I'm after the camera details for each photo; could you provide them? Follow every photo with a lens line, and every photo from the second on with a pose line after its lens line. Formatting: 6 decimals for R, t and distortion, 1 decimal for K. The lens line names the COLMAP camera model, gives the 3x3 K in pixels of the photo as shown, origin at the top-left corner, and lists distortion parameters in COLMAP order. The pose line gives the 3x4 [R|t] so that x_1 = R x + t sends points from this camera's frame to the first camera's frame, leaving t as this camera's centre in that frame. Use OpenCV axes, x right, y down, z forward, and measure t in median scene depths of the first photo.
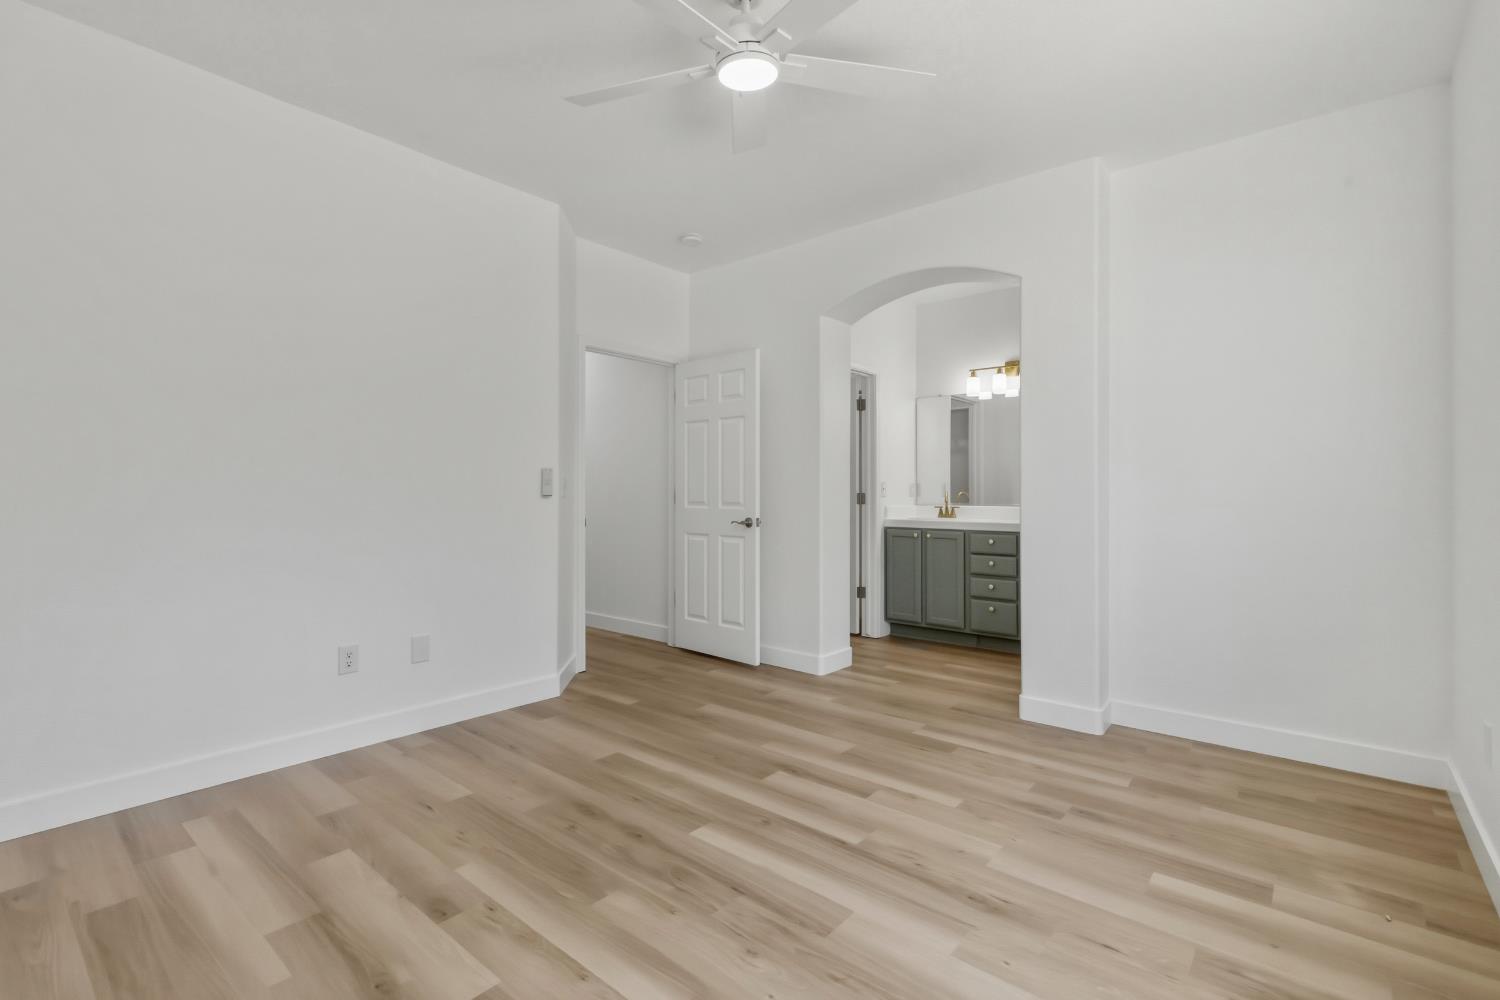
lens RADIAL K [[683.9, 0, 758.0], [0, 683.9, 492.9], [0, 0, 1]] dist [0.001553, -0.000093]
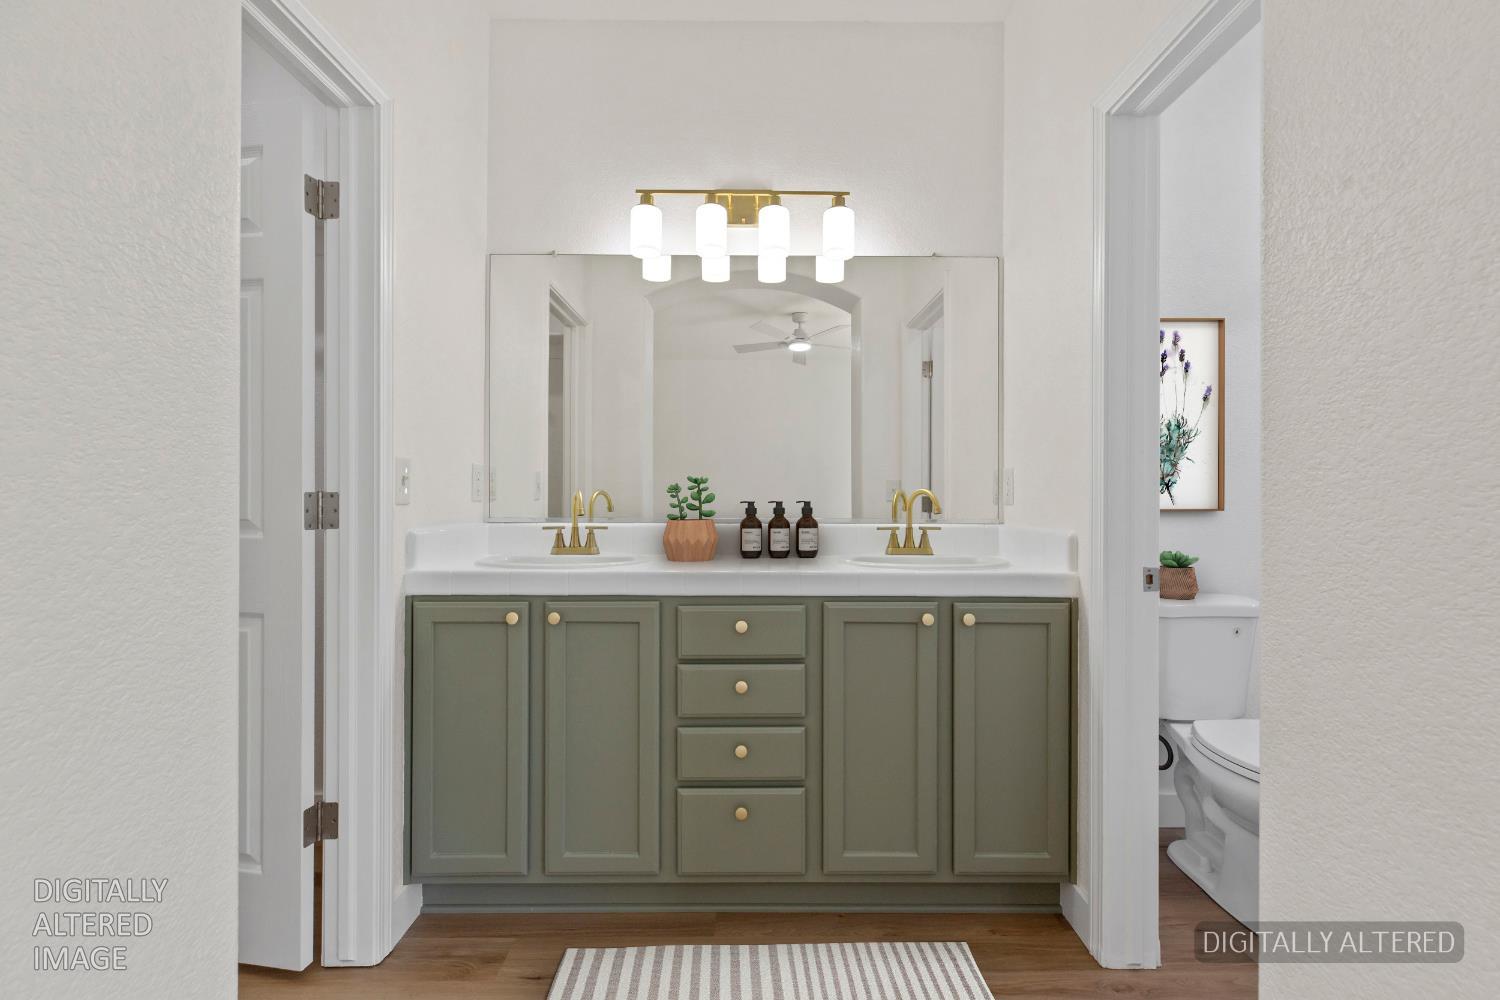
lens RADIAL K [[683.9, 0, 758.0], [0, 683.9, 490.5], [0, 0, 1]] dist [0.001553, -0.000093]
pose [[0.777179, 0.000758, 0.629279, 0.110925], [0.005413, 0.999954, -0.007891, 0.003001], [-0.629257, 0.009539, 0.777139, 0.645422]]
